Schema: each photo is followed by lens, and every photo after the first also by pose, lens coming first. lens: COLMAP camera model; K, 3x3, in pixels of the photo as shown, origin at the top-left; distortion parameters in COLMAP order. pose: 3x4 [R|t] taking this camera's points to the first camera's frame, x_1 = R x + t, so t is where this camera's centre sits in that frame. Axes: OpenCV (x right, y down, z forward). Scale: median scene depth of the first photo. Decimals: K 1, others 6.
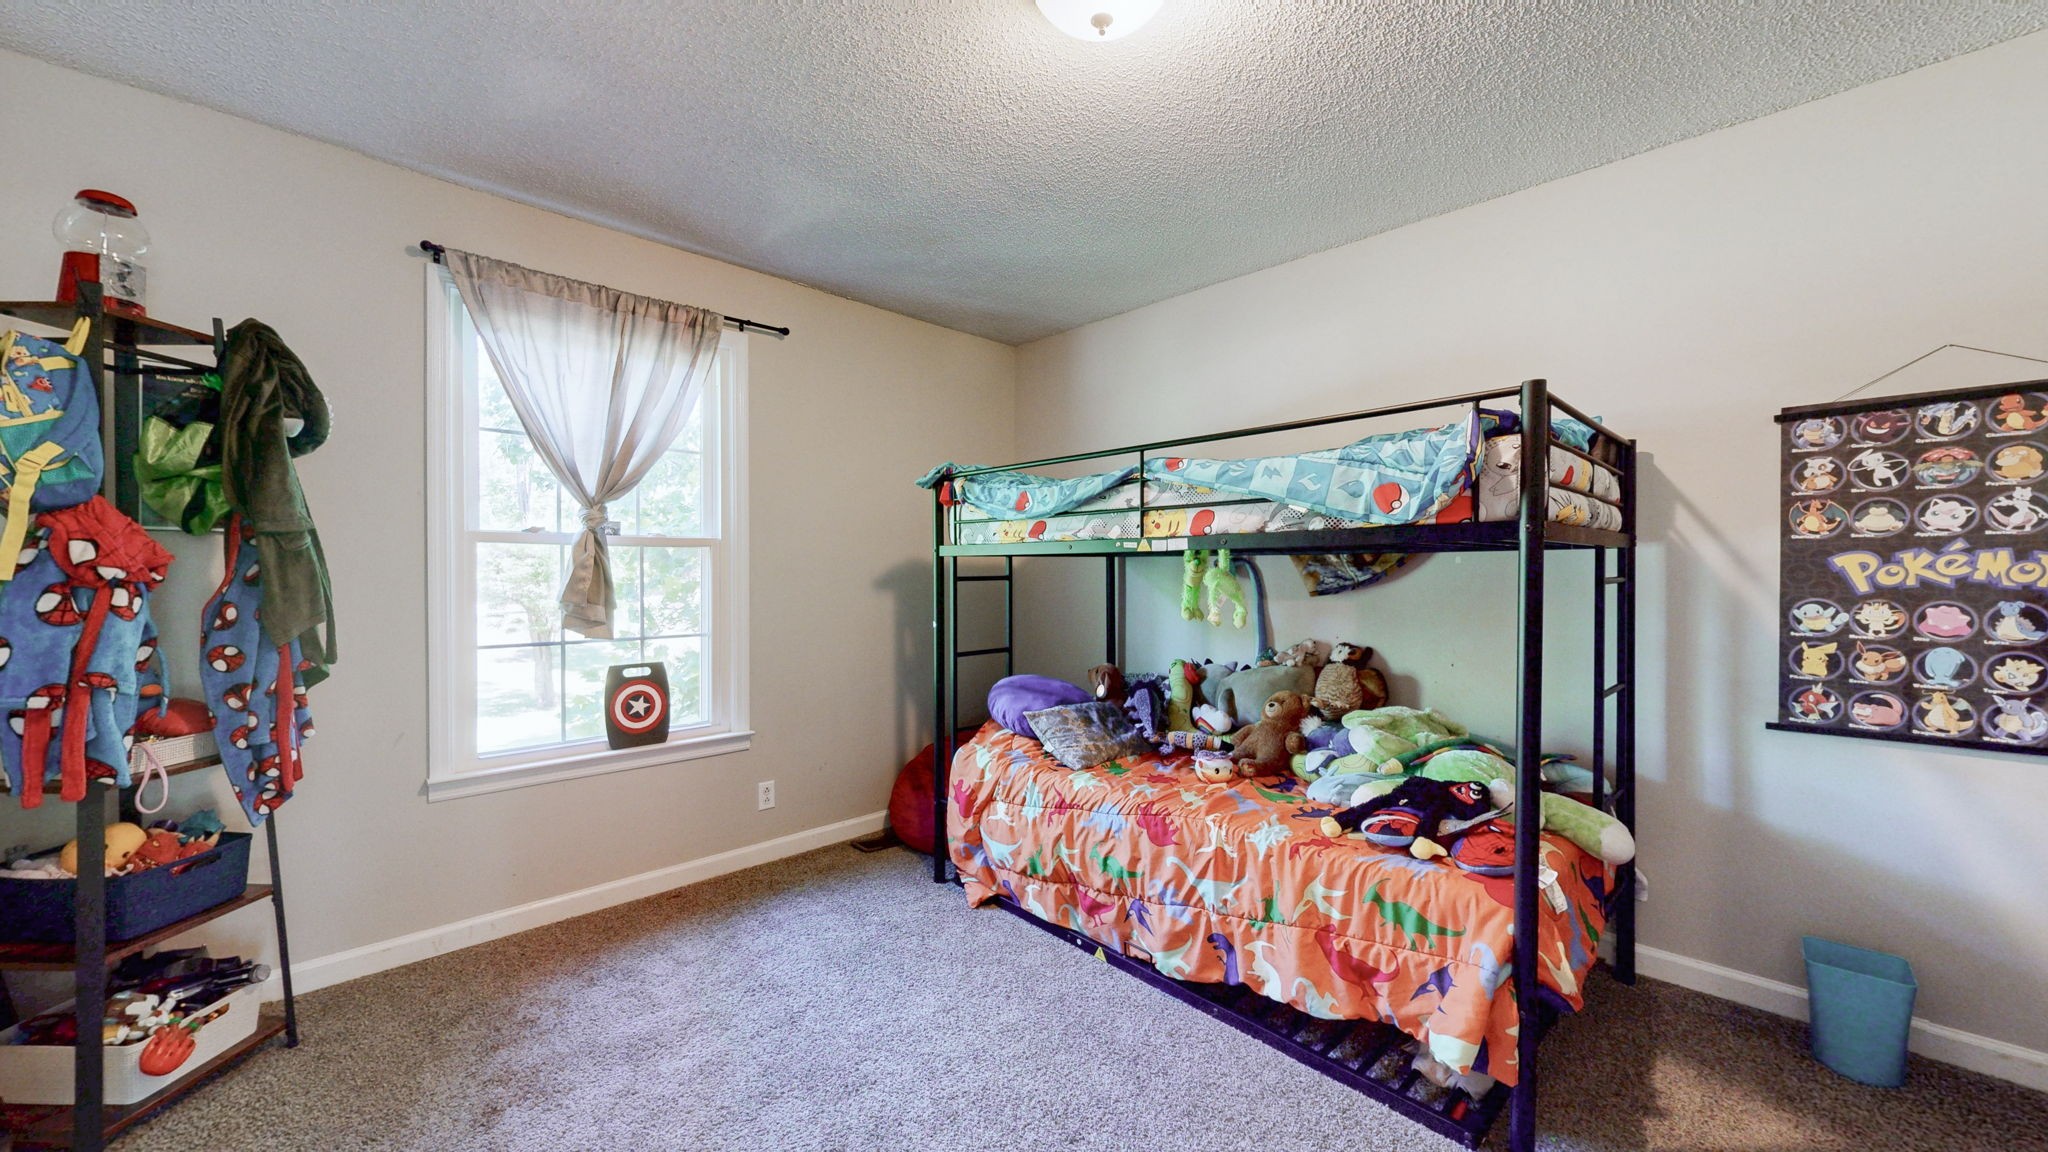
lens RADIAL K [[751.3, 0, 1024.7], [0, 751.3, 578.7], [0, 0, 1]] dist [0.000092, 0.000009]
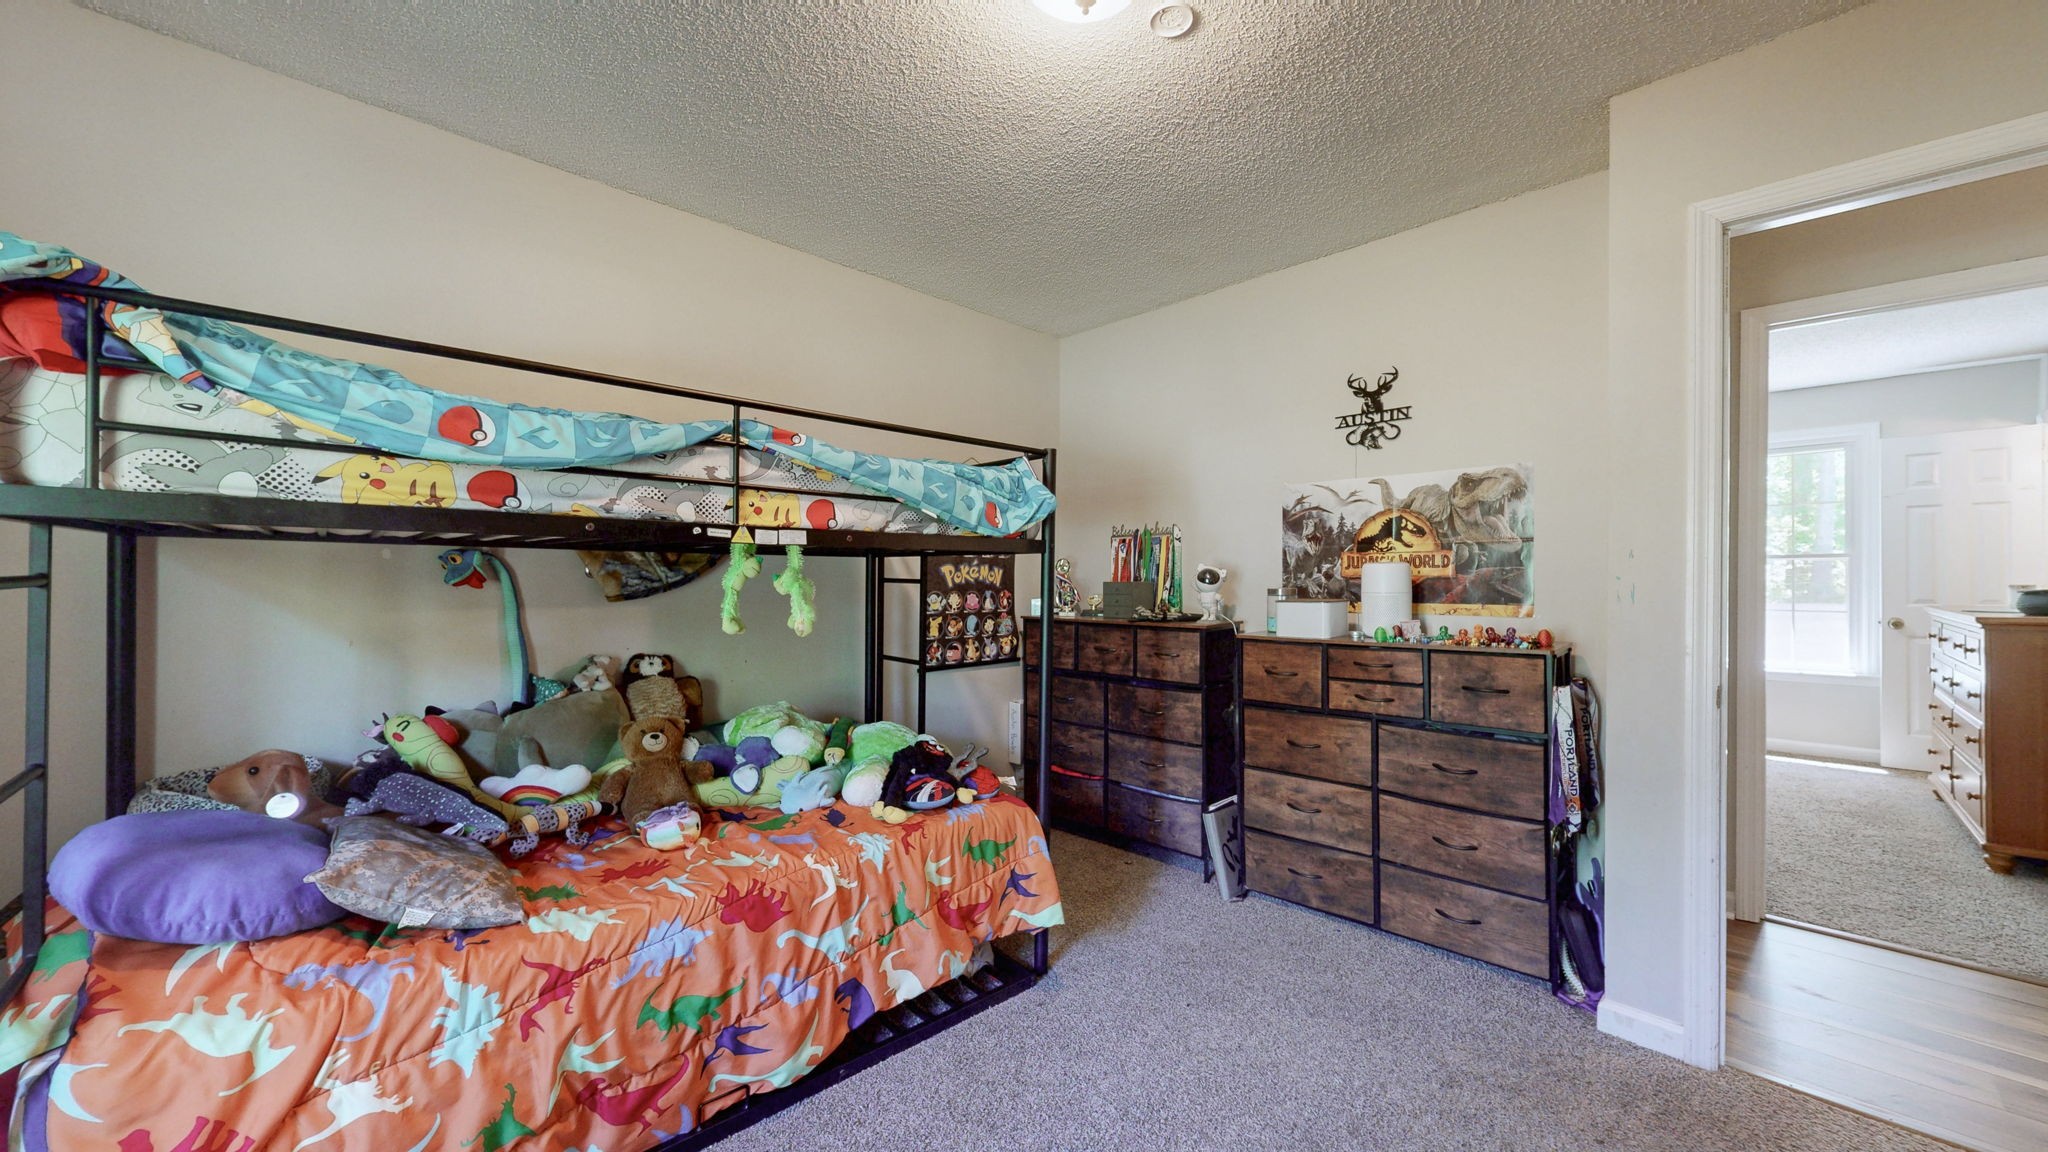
lens RADIAL K [[751.3, 0, 1024.7], [0, 751.3, 578.7], [0, 0, 1]] dist [0.000092, 0.000009]
pose [[-0.004036, -0.000545, 0.999992, -0.614185], [0.001066, 0.999999, 0.000549, -0.002147], [-0.999991, 0.001068, -0.004036, 0.775354]]
